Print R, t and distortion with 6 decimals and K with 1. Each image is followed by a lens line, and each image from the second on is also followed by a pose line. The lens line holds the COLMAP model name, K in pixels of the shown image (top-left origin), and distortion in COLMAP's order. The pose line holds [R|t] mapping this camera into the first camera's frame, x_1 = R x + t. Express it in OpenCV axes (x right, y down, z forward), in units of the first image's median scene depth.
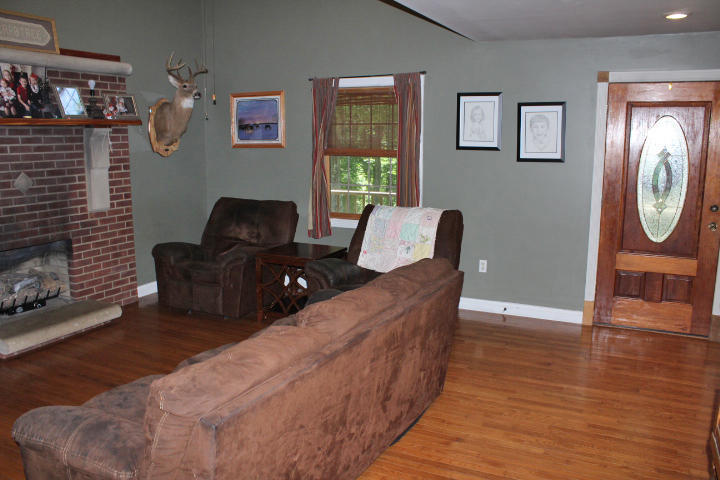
lens RADIAL K [[601.4, 0, 360.0], [0, 601.4, 240.0], [0, 0, 1]] dist [0.002679, 0.002421]
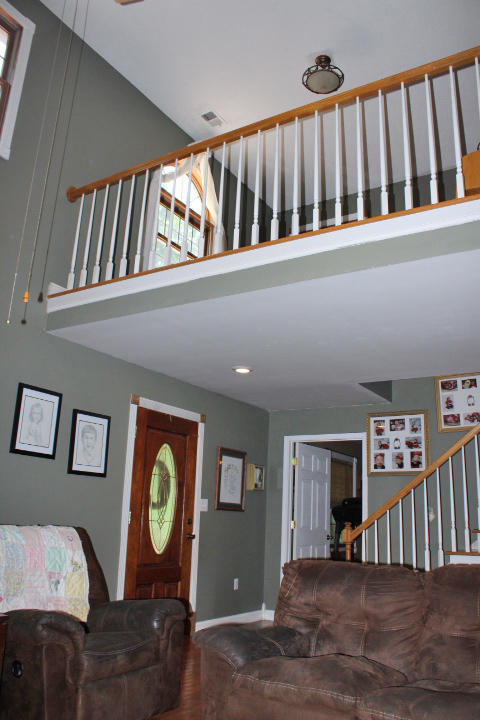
lens RADIAL K [[601.4, 0, 240.0], [0, 601.4, 360.0], [0, 0, 1]] dist [0.002679, 0.002421]
pose [[0.104480, 0.255572, 0.961128, -0.611679], [0.131817, 0.954332, -0.268095, -0.020271], [-0.985753, 0.154704, 0.066020, 0.681015]]
